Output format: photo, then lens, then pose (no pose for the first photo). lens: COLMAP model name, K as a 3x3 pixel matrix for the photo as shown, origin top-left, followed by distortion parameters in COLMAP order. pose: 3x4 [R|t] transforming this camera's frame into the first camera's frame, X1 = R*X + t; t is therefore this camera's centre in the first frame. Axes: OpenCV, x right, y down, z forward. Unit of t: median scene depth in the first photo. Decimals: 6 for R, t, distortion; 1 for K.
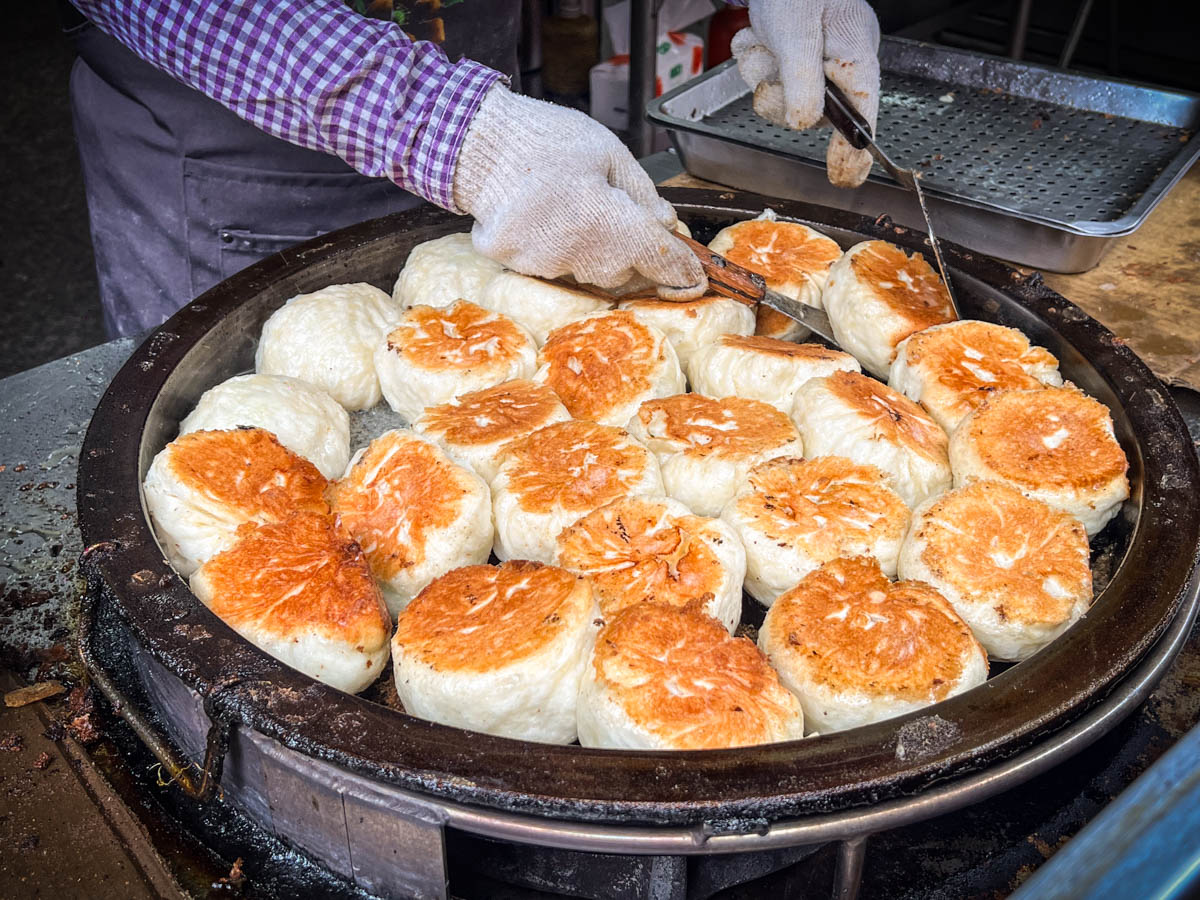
lens RADIAL K [[1372.7, 0, 601.4], [0, 1372.7, 453.4], [0, 0, 1]] dist [0.009752, 0.000000]
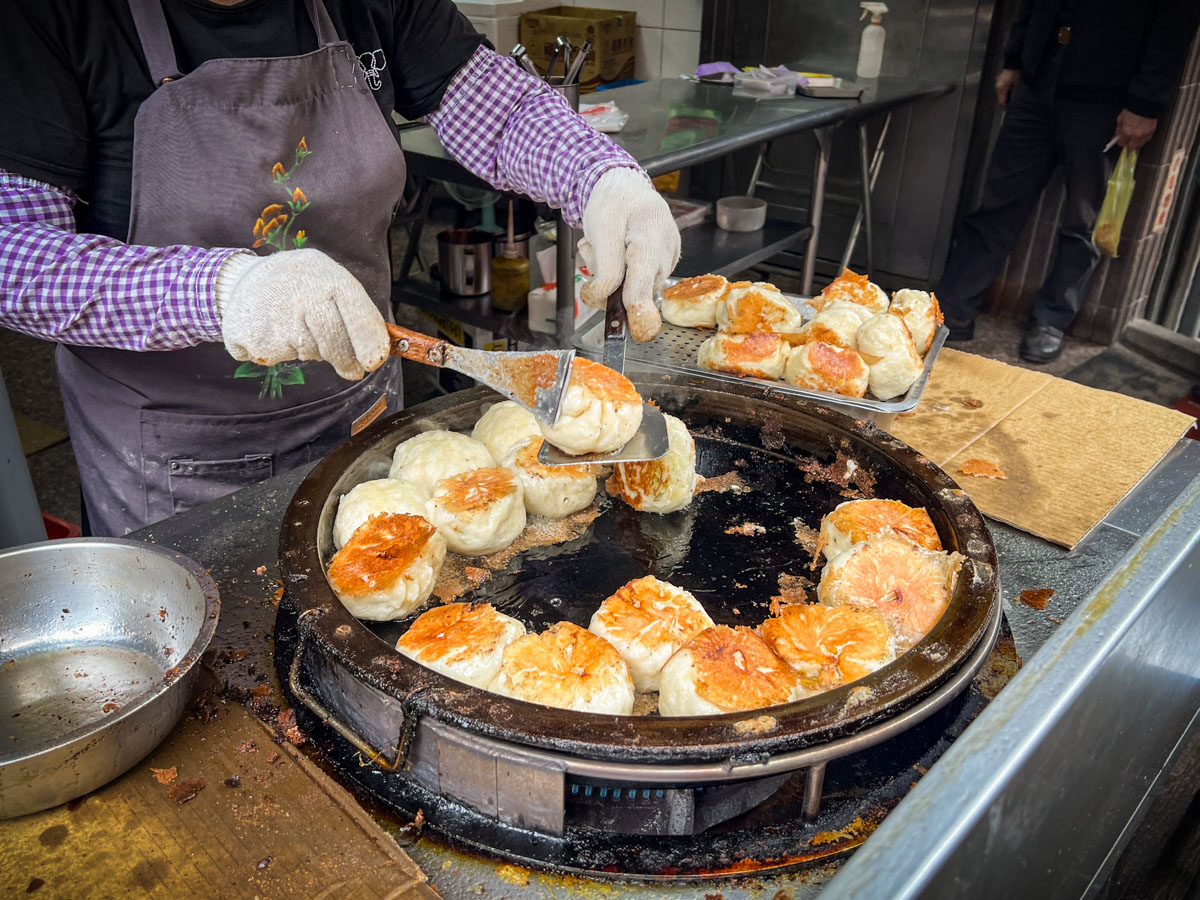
lens RADIAL K [[1035.9, 0, 597.7], [0, 1035.9, 446.2], [0, 0, 1]] dist [-0.018612, -0.009086]
pose [[0.994976, -0.030570, 0.095328, -0.172593], [0.041817, 0.992095, -0.118321, 0.039709], [-0.090958, 0.121713, 0.988389, -0.216444]]
